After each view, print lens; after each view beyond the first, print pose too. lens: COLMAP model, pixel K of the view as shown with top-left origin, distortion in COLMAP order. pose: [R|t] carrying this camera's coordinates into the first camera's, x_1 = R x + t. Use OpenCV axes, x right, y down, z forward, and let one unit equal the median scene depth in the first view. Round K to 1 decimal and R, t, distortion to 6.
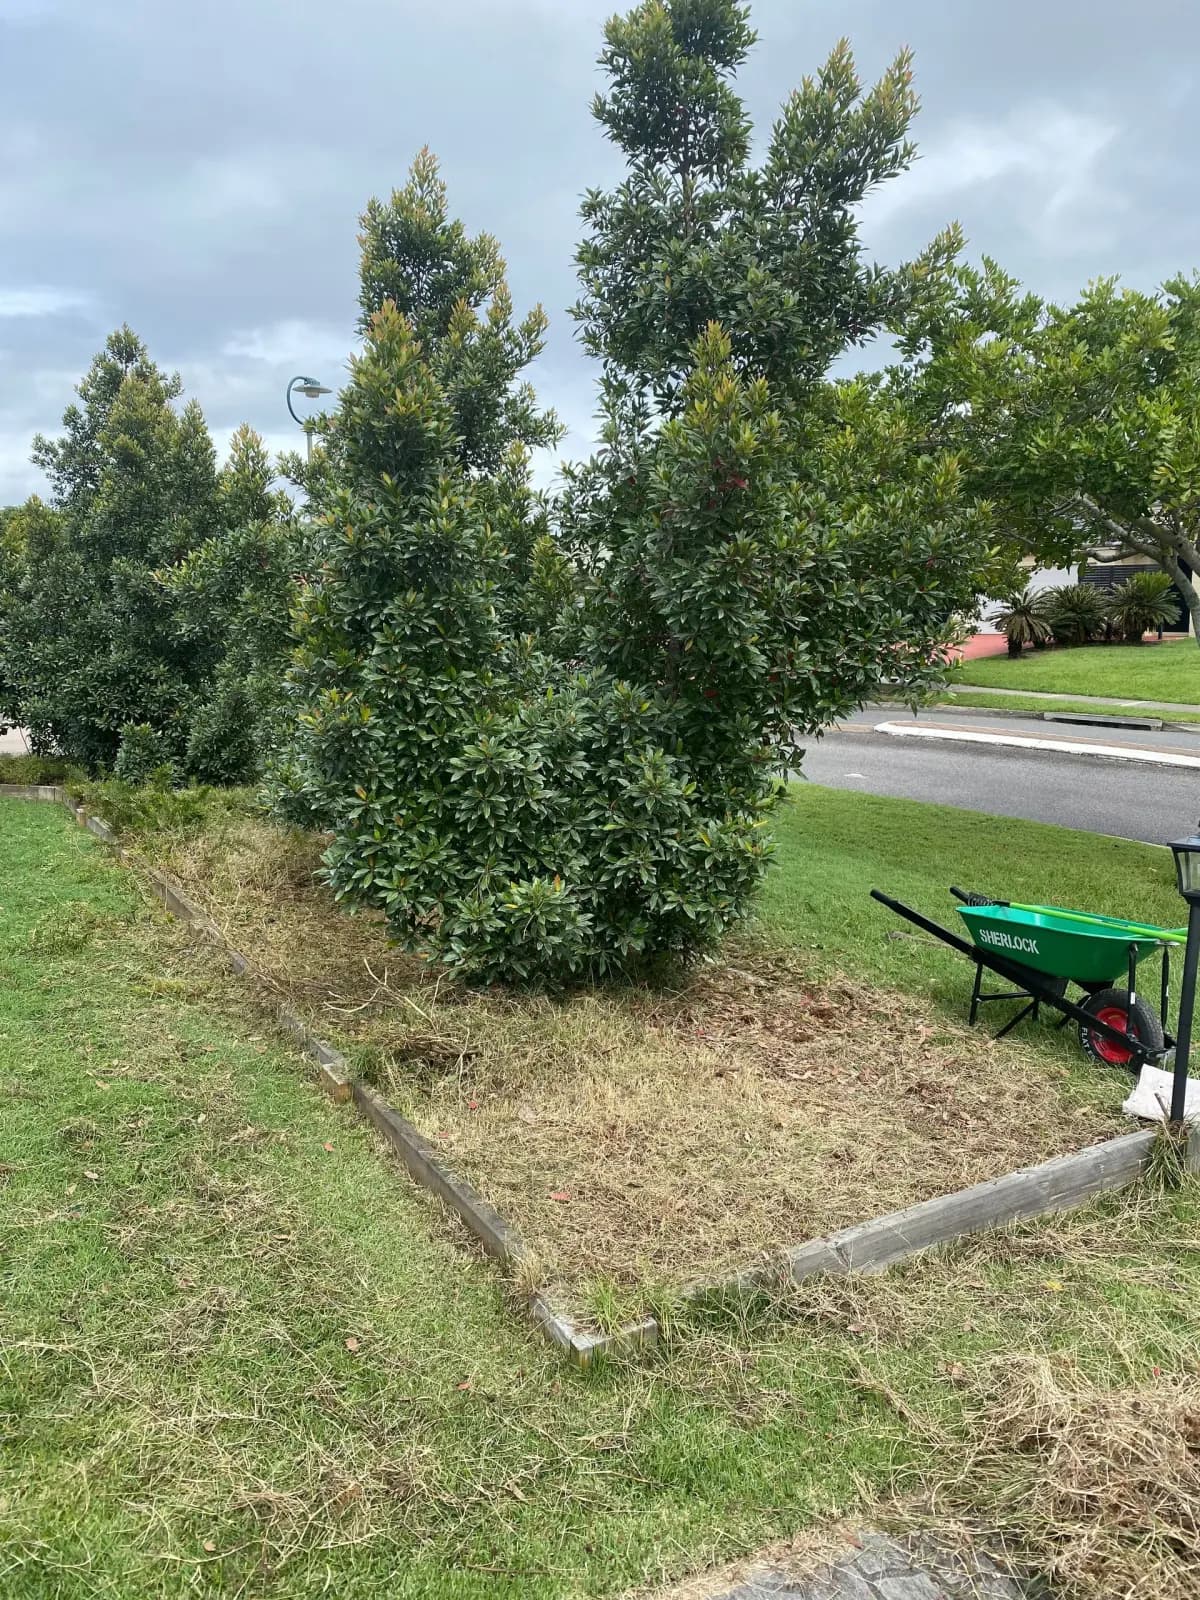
lens RADIAL K [[1241.8, 0, 564.5], [0, 1241.8, 800.7], [0, 0, 1]] dist [0.083063, -0.133391]
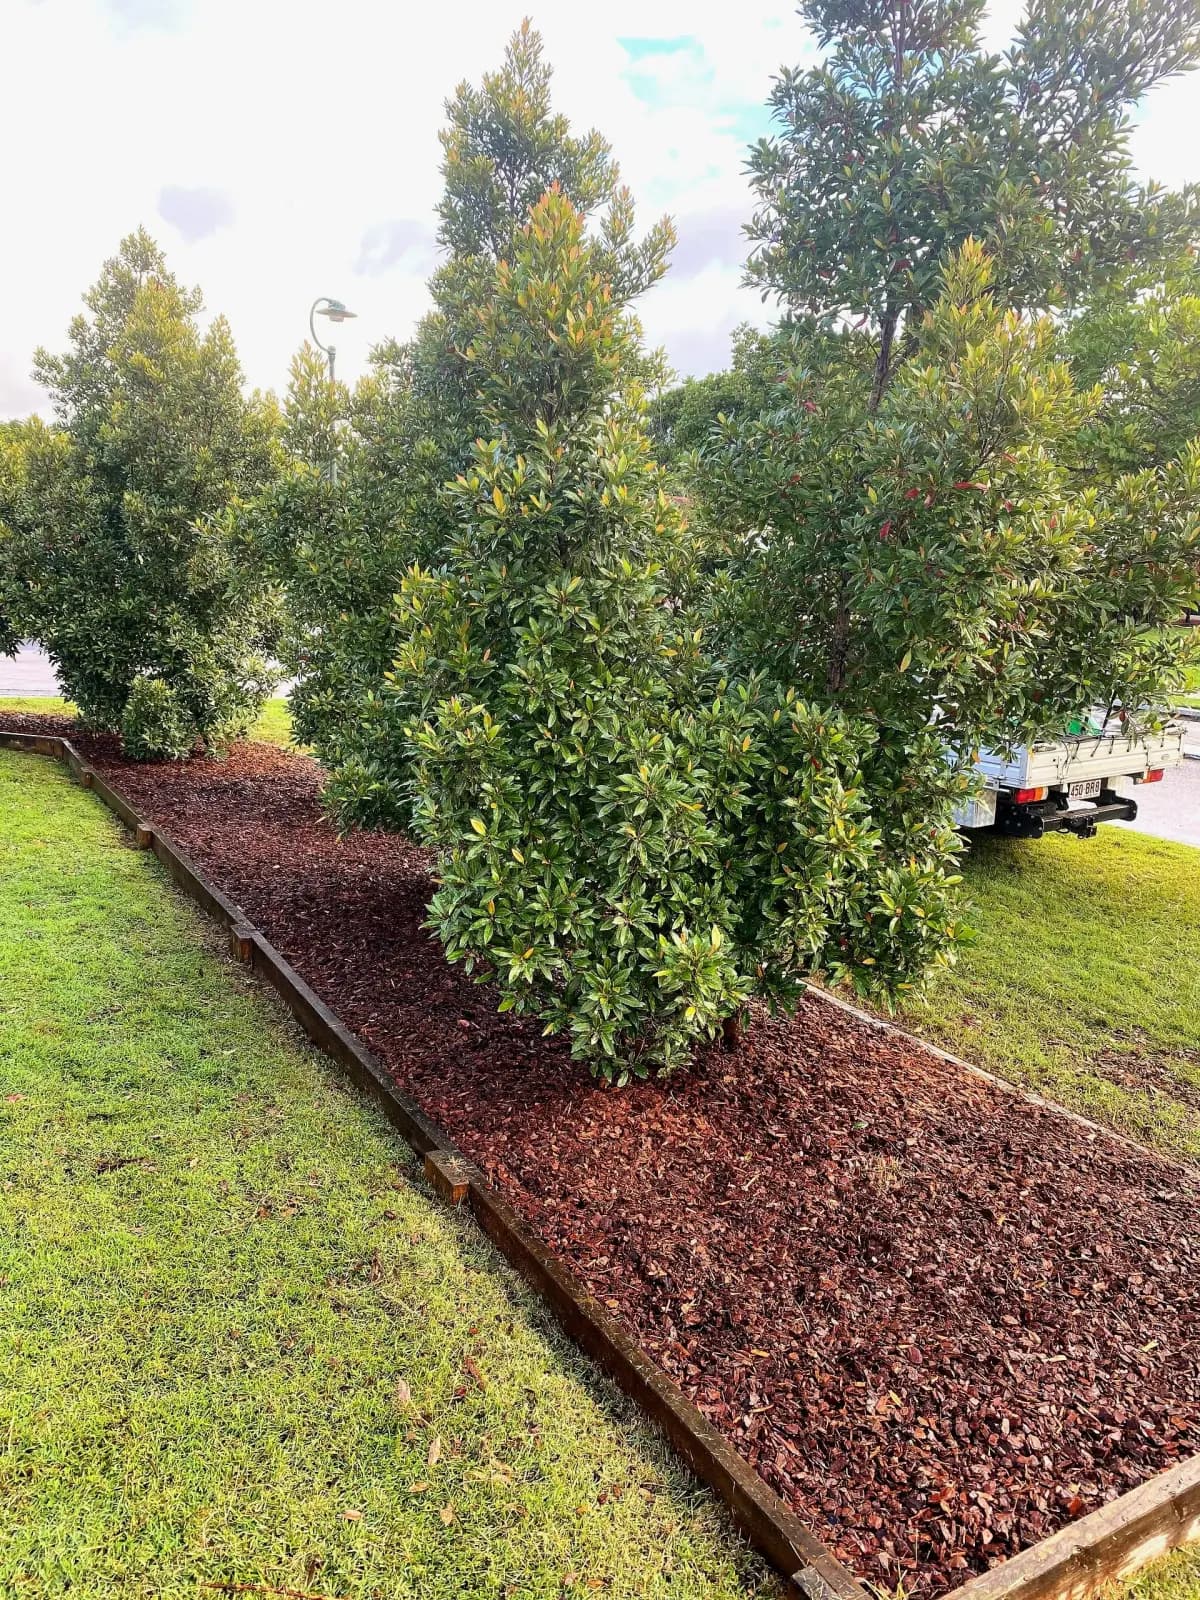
lens RADIAL K [[1241.8, 0, 564.5], [0, 1241.8, 800.7], [0, 0, 1]] dist [0.083063, -0.133391]
pose [[0.999094, 0.037595, 0.019971, -0.083773], [-0.038478, 0.998206, 0.045867, -0.039452], [-0.018210, -0.046594, 0.998748, 0.133286]]
